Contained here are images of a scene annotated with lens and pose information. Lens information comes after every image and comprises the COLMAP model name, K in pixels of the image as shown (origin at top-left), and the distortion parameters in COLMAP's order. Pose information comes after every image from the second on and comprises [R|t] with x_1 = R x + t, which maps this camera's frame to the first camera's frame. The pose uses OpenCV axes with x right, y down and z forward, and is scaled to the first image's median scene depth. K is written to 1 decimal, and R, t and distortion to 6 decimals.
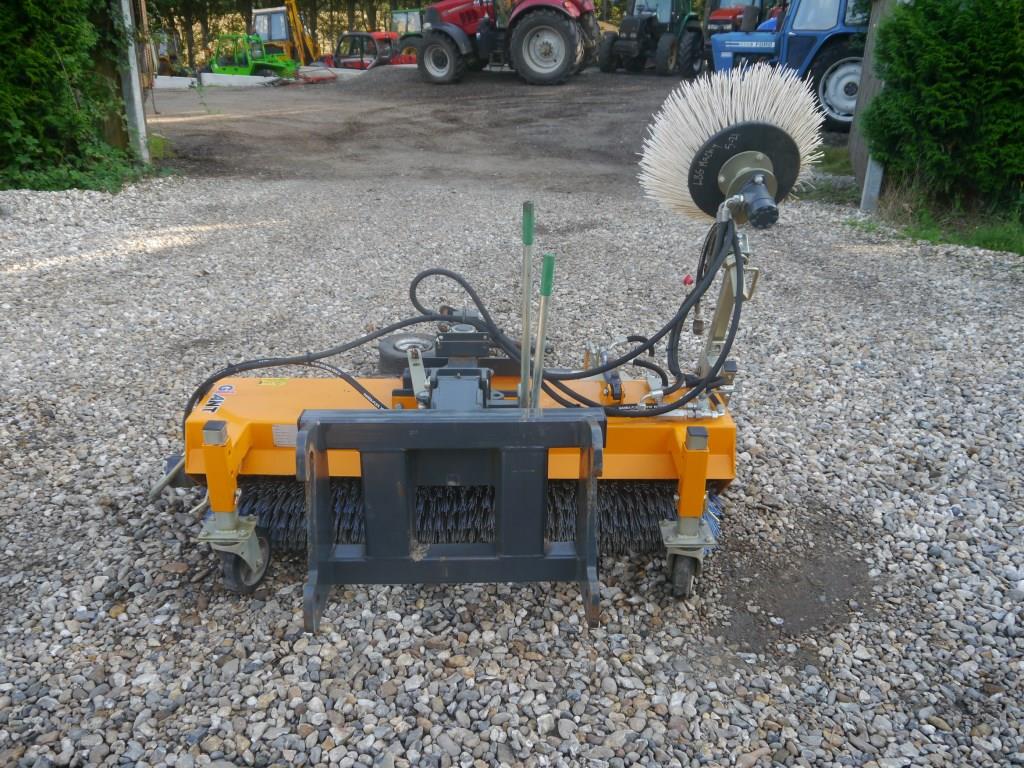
lens RADIAL K [[837.4, 0, 514.5], [0, 837.4, 388.7], [0, 0, 1]] dist [-0.032618, 0.015733]
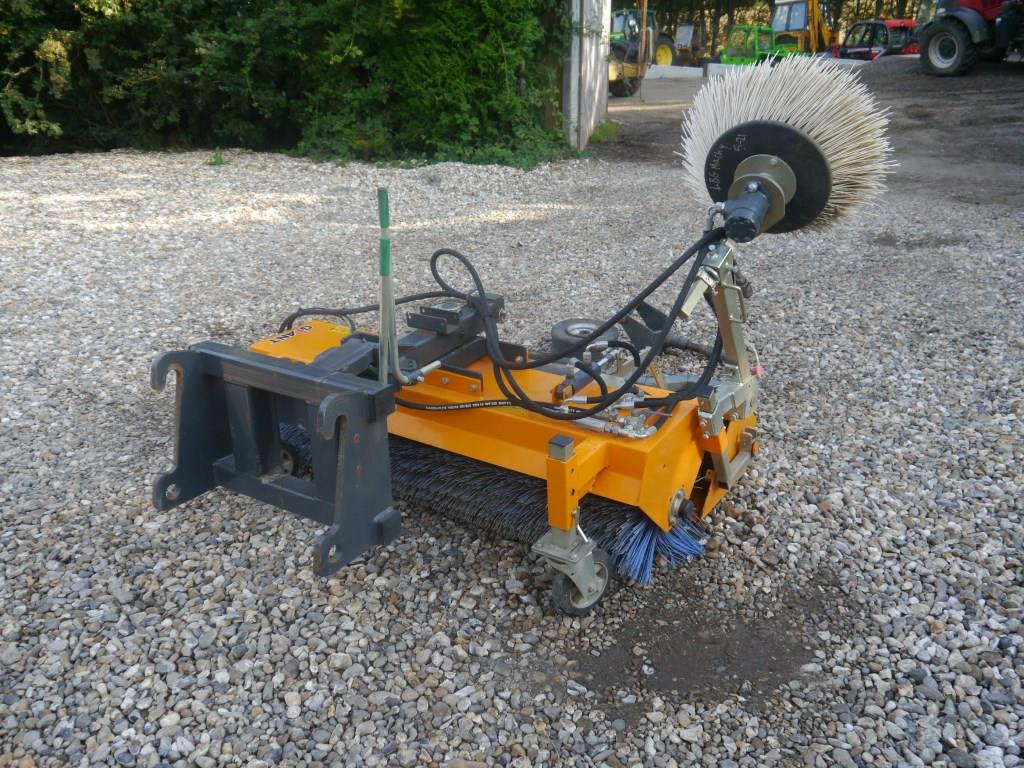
lens RADIAL K [[837.4, 0, 513.4], [0, 837.4, 379.9], [0, 0, 1]] dist [-0.032618, 0.015733]
pose [[0.833311, 0.187926, -0.519881, 0.162573], [-0.187407, 0.980789, 0.054143, -0.014324], [0.520069, 0.052312, 0.852521, 0.035799]]
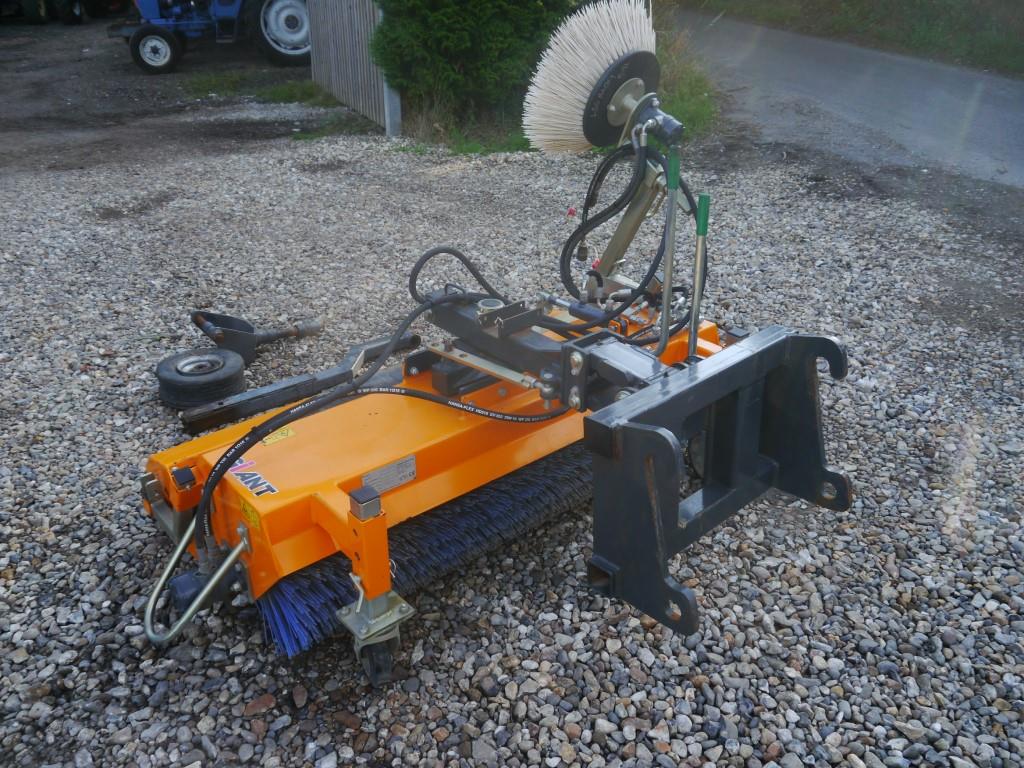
lens RADIAL K [[837.4, 0, 516.2], [0, 837.4, 385.1], [0, 0, 1]] dist [-0.032618, 0.015733]
pose [[0.763347, -0.310779, 0.566320, -0.162482], [0.274752, 0.949619, 0.150782, -0.032509], [-0.584648, 0.040498, 0.810276, 0.067105]]
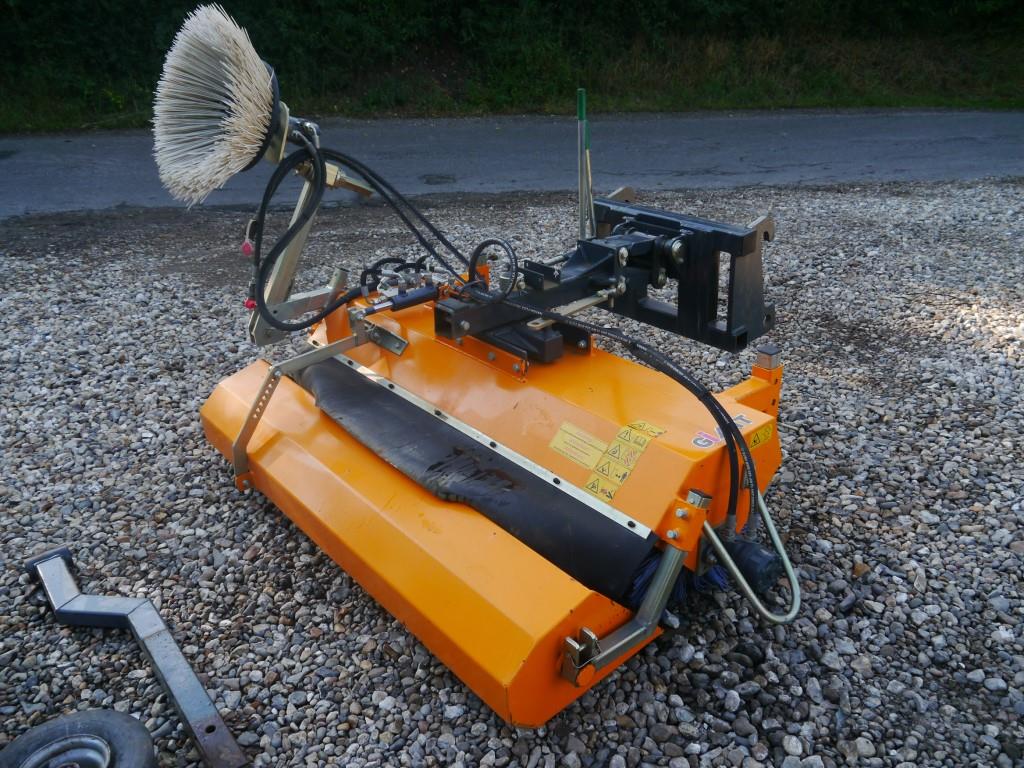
lens RADIAL K [[837.4, 0, 515.7], [0, 837.4, 380.1], [0, 0, 1]] dist [-0.032618, 0.015733]
pose [[-0.640769, -0.322939, 0.696510, -0.217609], [0.321413, 0.711057, 0.625373, -0.165100], [-0.697215, 0.624587, -0.351827, 0.392973]]
